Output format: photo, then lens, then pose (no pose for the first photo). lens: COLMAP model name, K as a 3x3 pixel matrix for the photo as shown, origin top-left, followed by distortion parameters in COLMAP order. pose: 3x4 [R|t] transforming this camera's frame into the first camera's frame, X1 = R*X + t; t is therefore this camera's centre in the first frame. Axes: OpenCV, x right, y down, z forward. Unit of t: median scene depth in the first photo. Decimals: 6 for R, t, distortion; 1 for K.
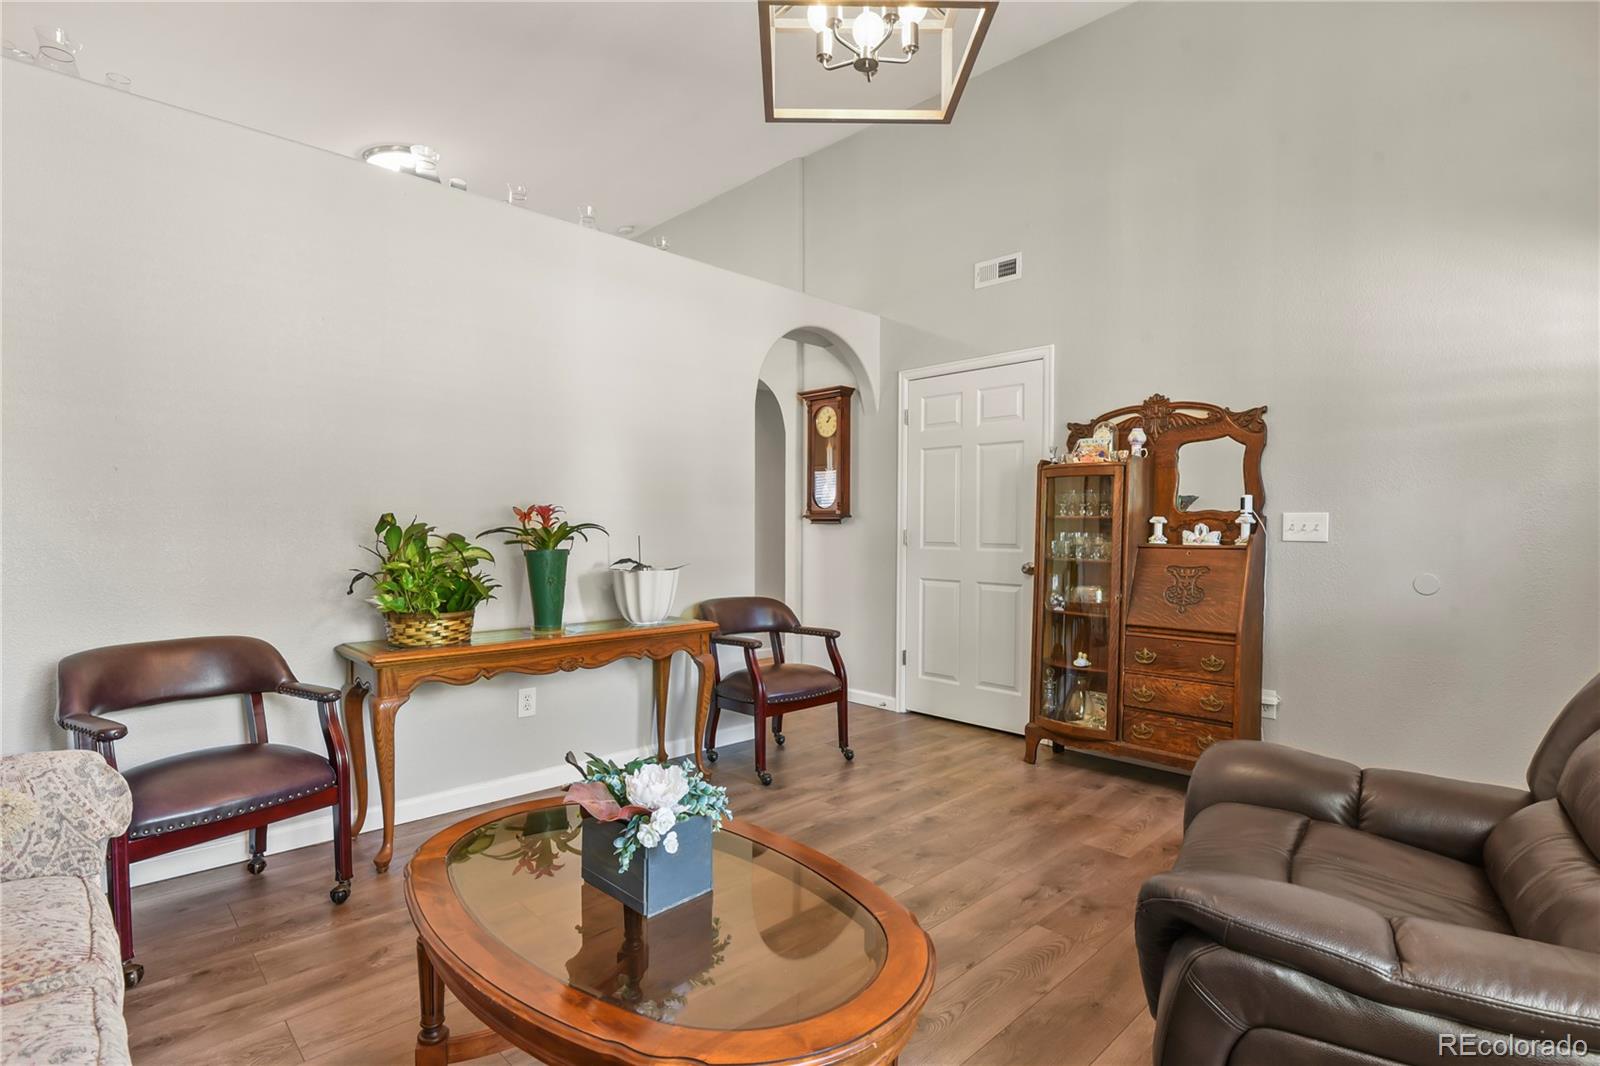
lens RADIAL K [[773.3, 0, 803.1], [0, 773.3, 531.7], [0, 0, 1]] dist [0.001022, -0.000619]
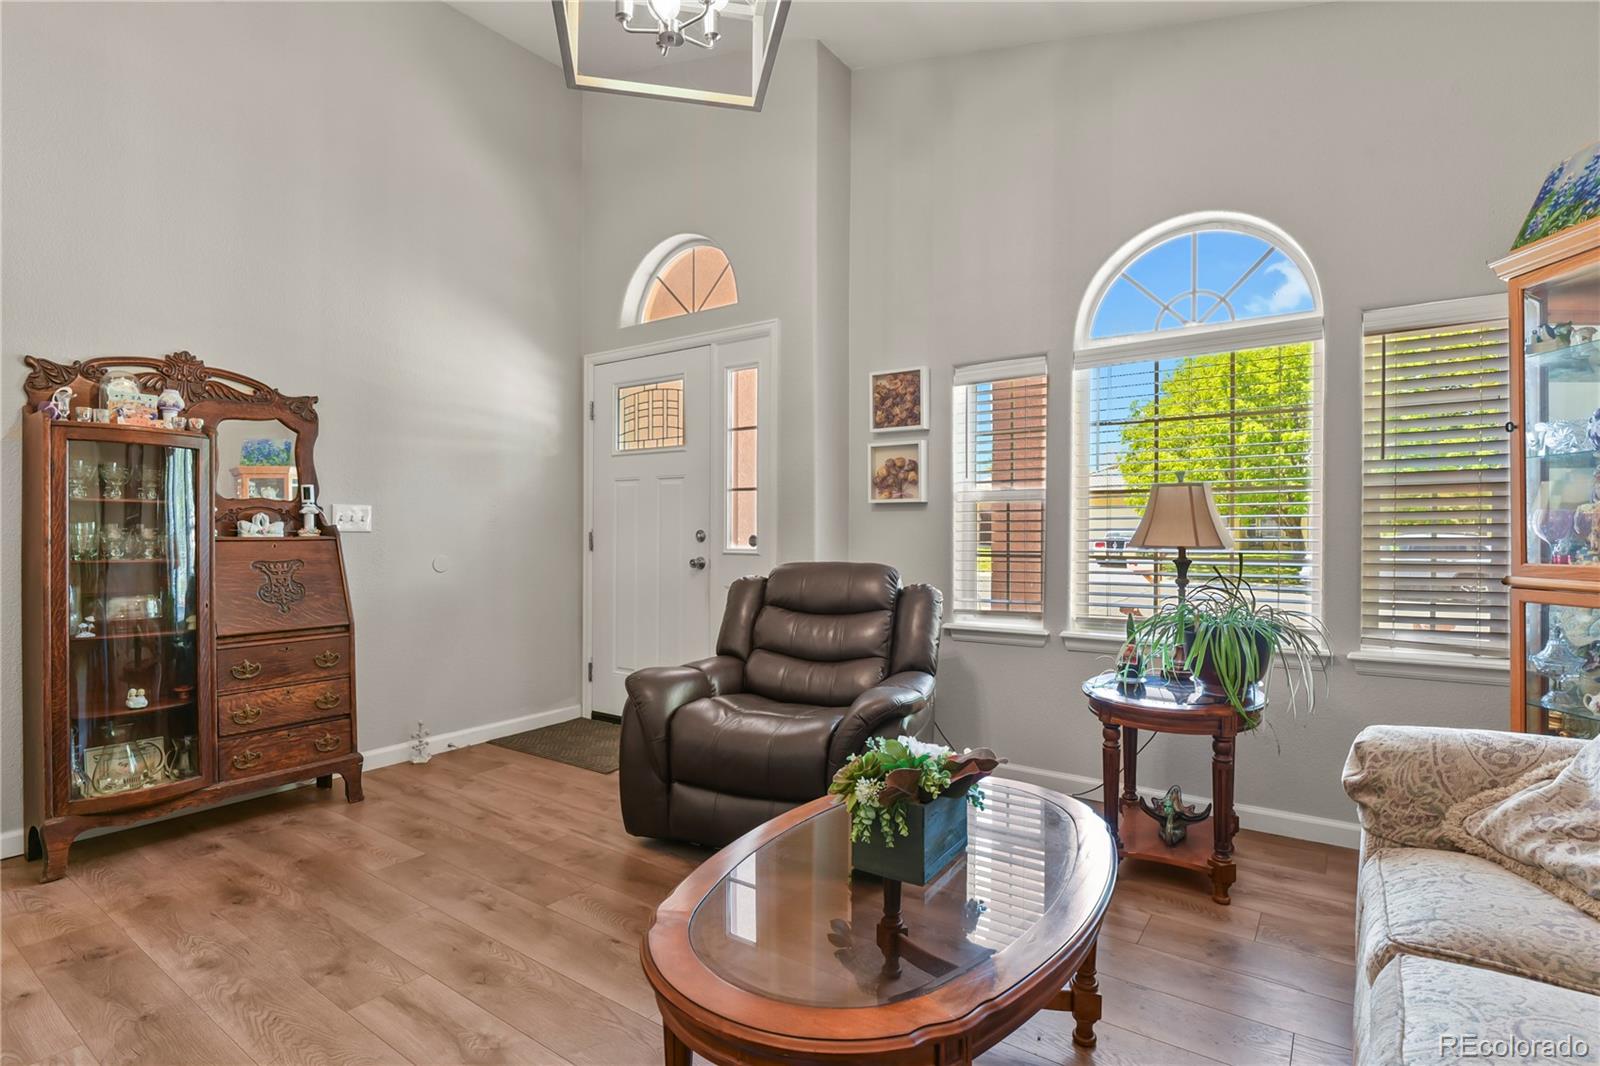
lens RADIAL K [[789.0, 0, 809.9], [0, 789.0, 532.5], [0, 0, 1]] dist [-0.020430, -0.000217]
pose [[-0.186895, -0.007491, 0.982351, -0.505403], [-0.001857, 0.999972, 0.007272, 0.004319], [-0.982378, -0.000465, -0.186904, 0.557744]]
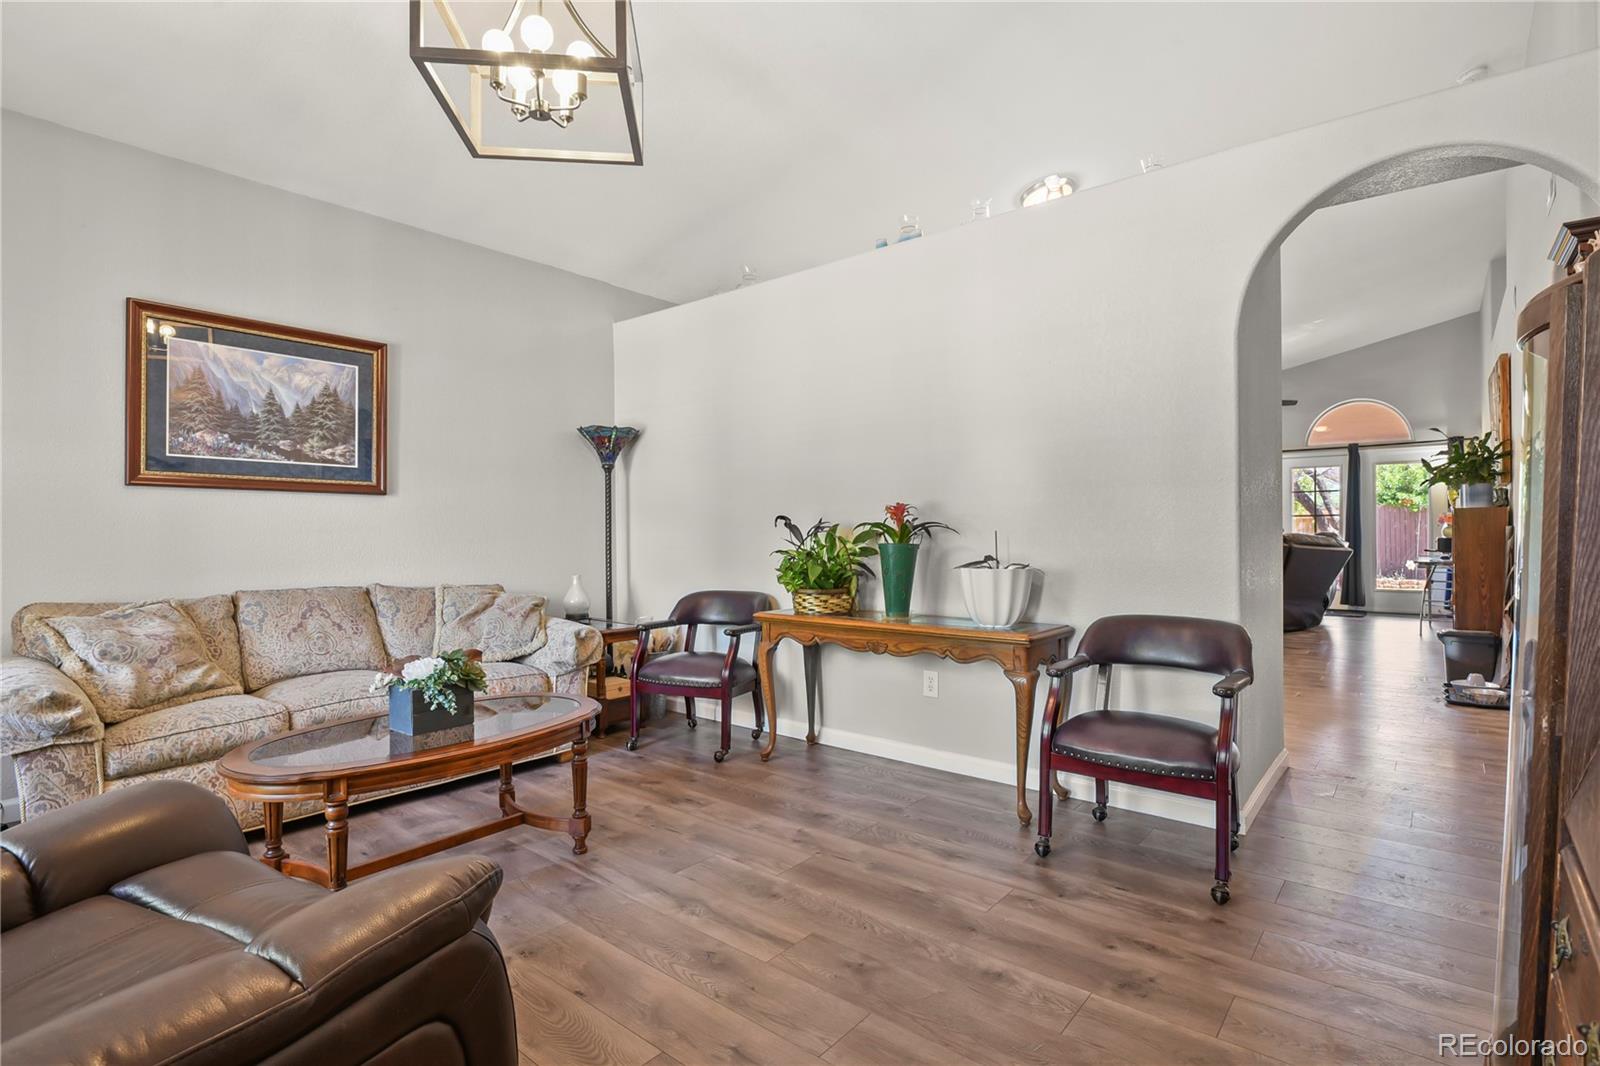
lens RADIAL K [[771.6, 0, 812.0], [0, 771.6, 535.3], [0, 0, 1]] dist [-0.004392, -0.000845]
pose [[0.119751, 0.003051, -0.992799, 0.691405], [0.008034, 0.999960, 0.004042, 0.005190], [0.992771, -0.008460, 0.119722, 0.693806]]
